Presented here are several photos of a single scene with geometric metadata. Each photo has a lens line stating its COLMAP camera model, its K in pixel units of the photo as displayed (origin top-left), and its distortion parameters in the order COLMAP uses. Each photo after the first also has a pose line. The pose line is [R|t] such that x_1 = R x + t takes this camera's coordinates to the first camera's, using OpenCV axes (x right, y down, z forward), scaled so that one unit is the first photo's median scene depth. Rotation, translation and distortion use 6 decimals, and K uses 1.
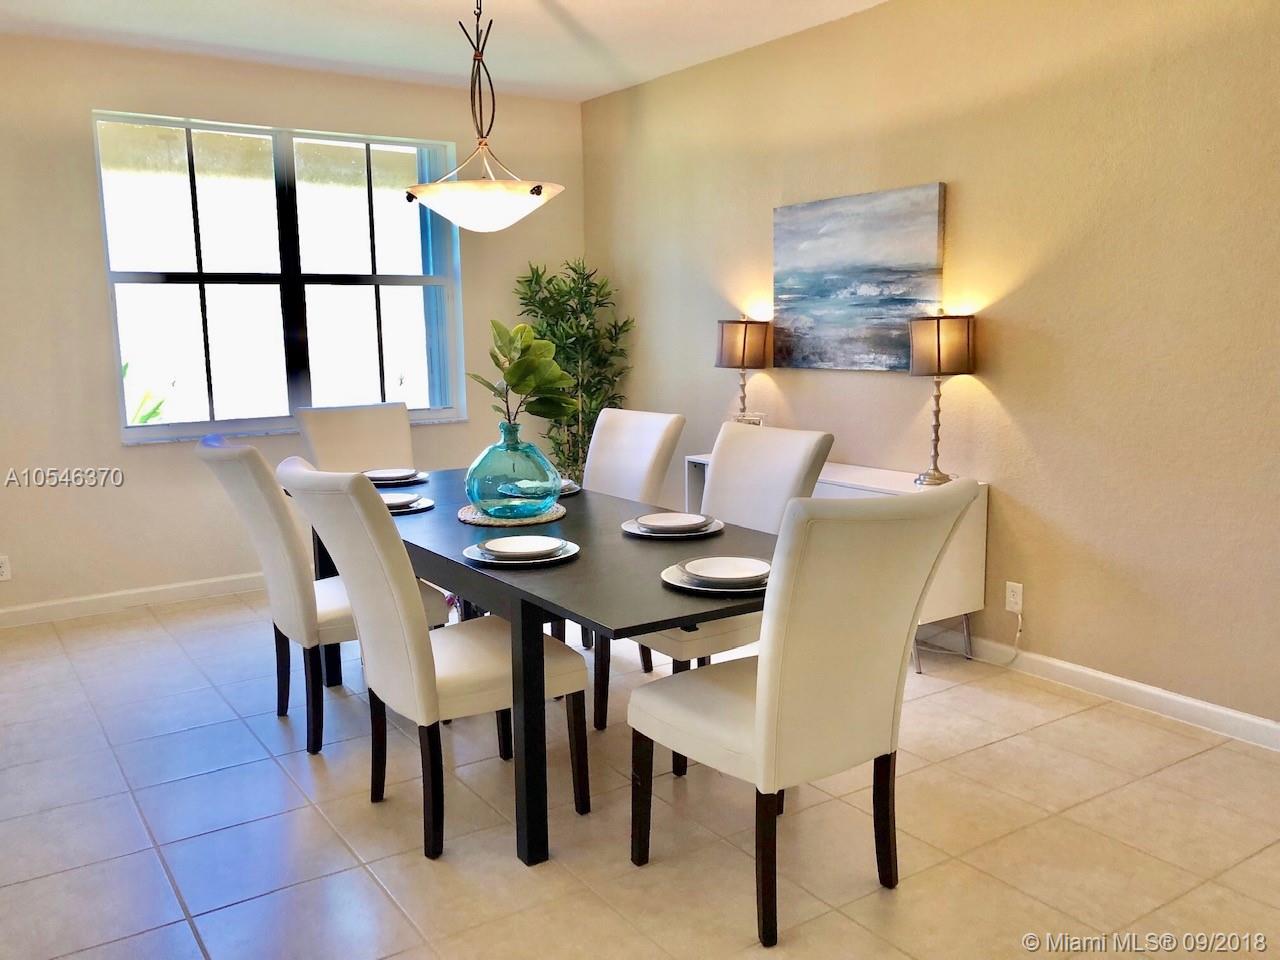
lens RADIAL K [[1051.7, 0, 640.0], [0, 1051.7, 486.0], [0, 0, 1]] dist [0.031063, -0.024589]
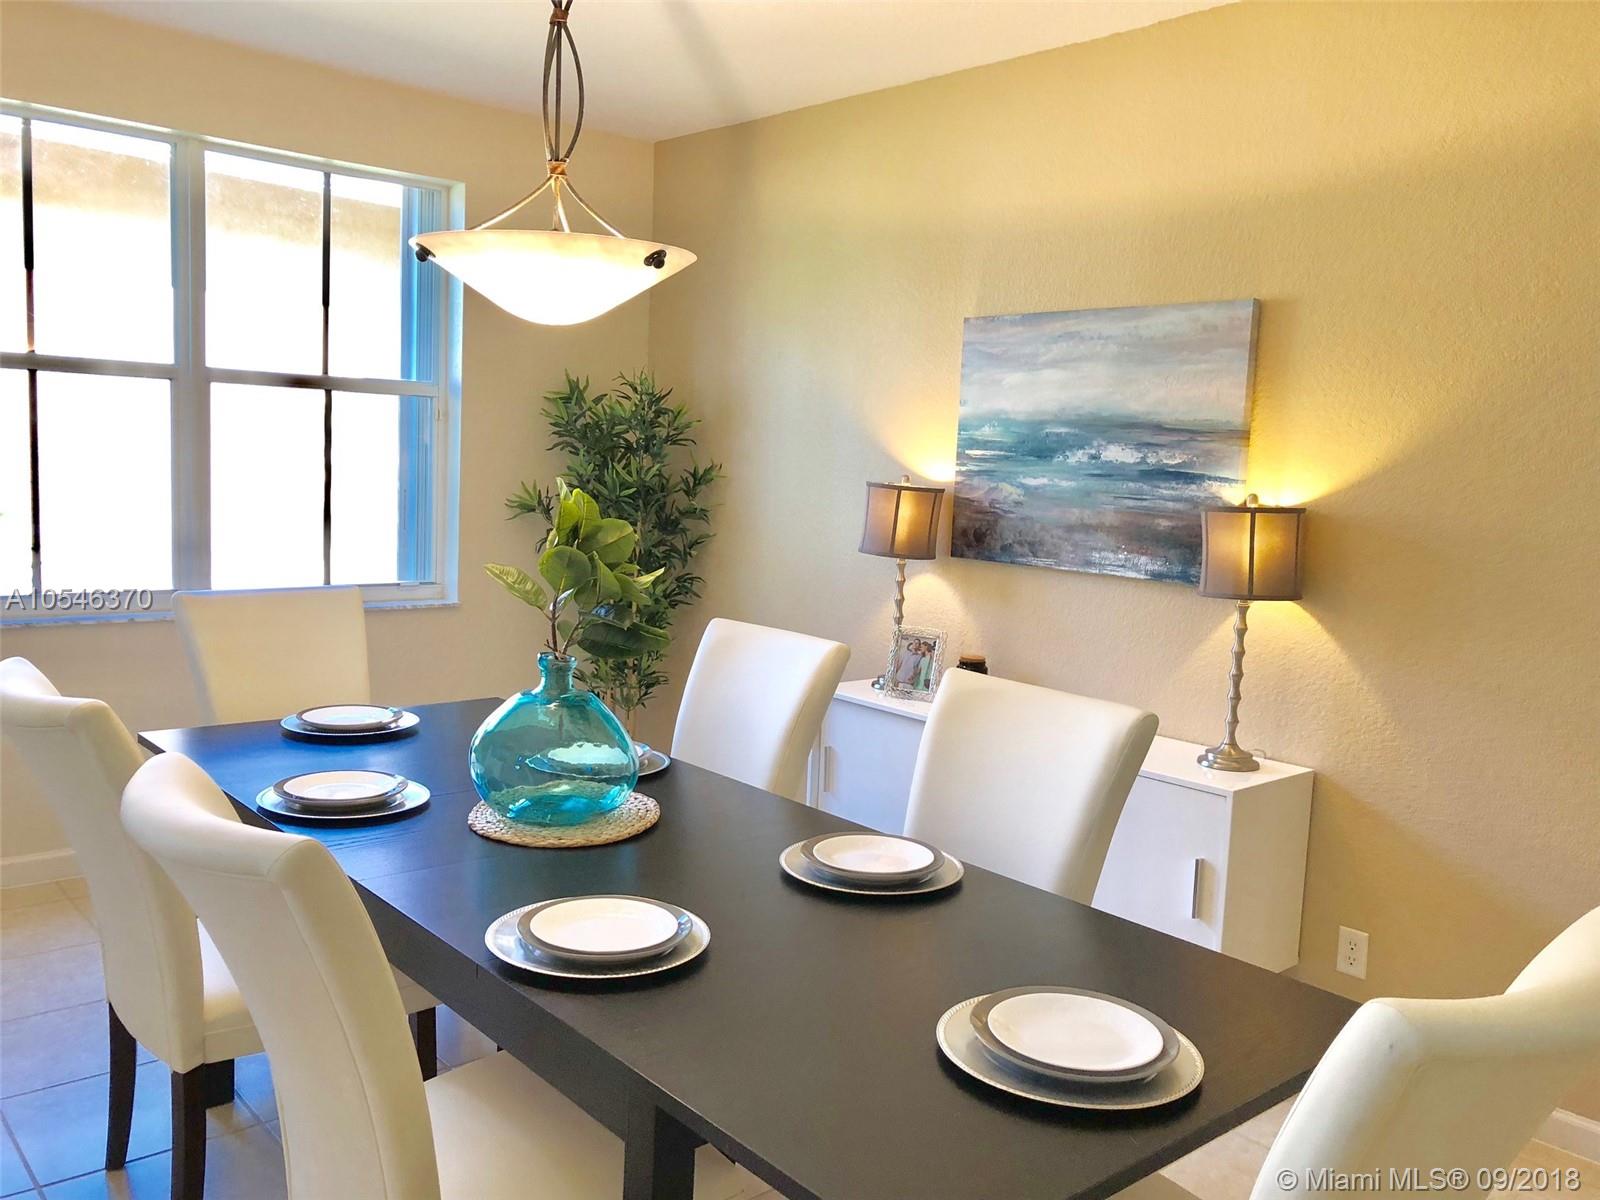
lens RADIAL K [[1319.3, 0, 801.2], [0, 1319.3, 589.6], [0, 0, 1]] dist [0.013775, 0.006013]
pose [[0.991635, 0.047517, 0.120008, -0.067574], [-0.041782, 0.997882, -0.049867, -0.051178], [-0.122123, 0.044436, 0.991520, 0.211228]]
